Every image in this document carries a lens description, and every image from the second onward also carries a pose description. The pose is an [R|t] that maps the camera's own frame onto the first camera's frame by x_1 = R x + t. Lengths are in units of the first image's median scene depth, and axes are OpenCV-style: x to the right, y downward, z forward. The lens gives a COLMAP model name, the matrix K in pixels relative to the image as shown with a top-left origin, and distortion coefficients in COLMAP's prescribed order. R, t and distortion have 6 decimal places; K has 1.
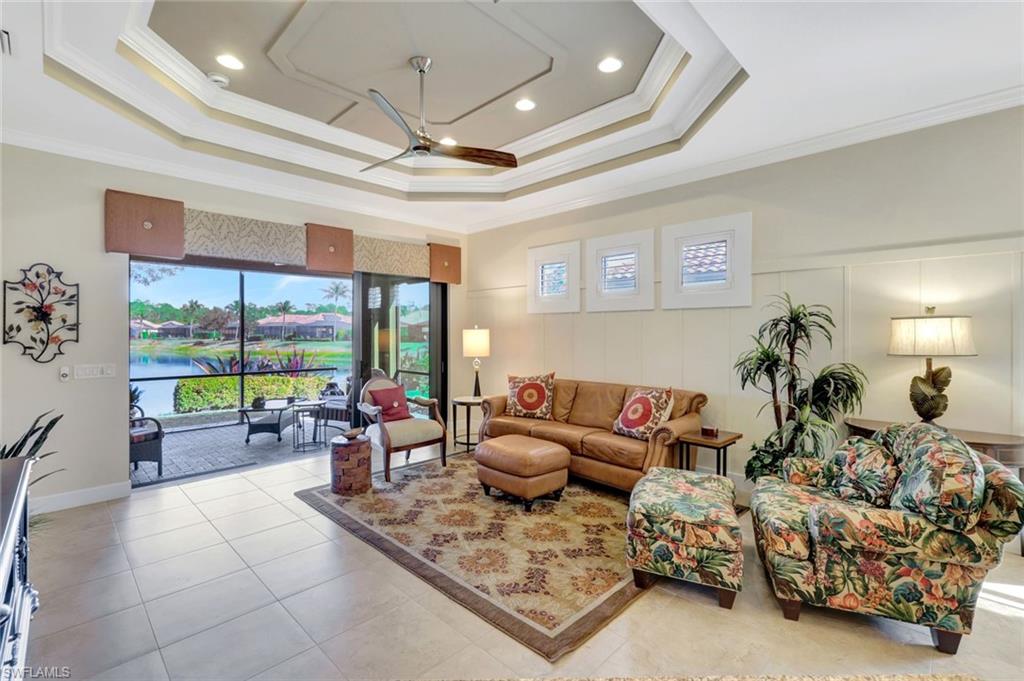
lens RADIAL K [[452.7, 0, 512.7], [0, 452.7, 325.0], [0, 0, 1]] dist [0.002025, -0.000657]
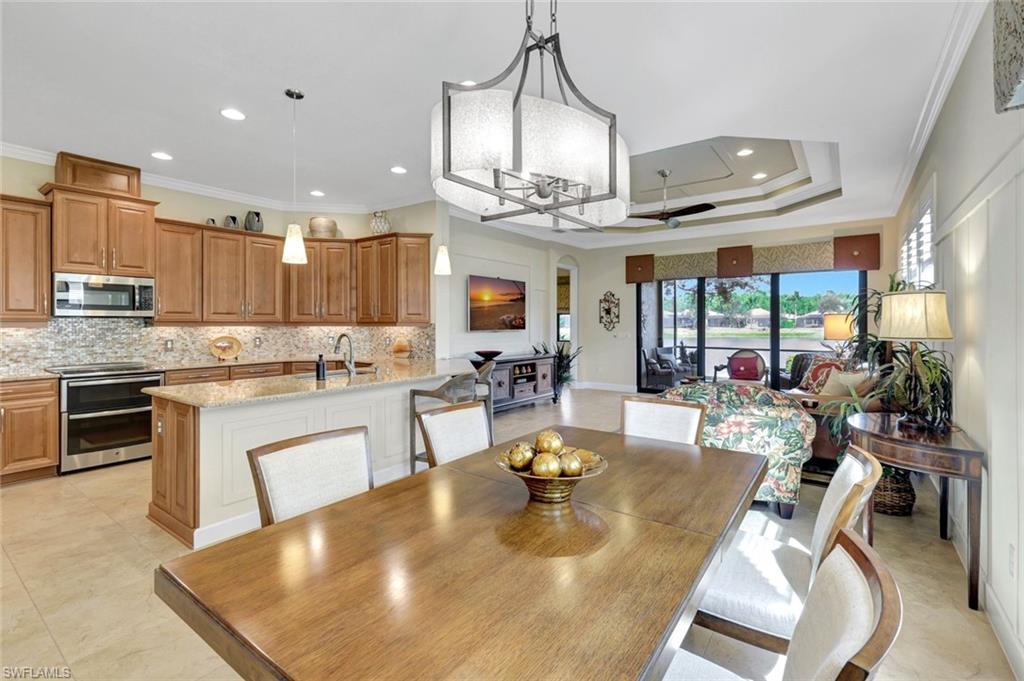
lens RADIAL K [[452.7, 0, 512.7], [0, 452.7, 325.0], [0, 0, 1]] dist [0.002025, -0.000657]
pose [[0.134375, 0.010829, -0.990871, 1.058923], [0.012319, 0.999845, 0.012598, 0.009765], [0.990854, -0.013899, 0.134221, 0.100529]]
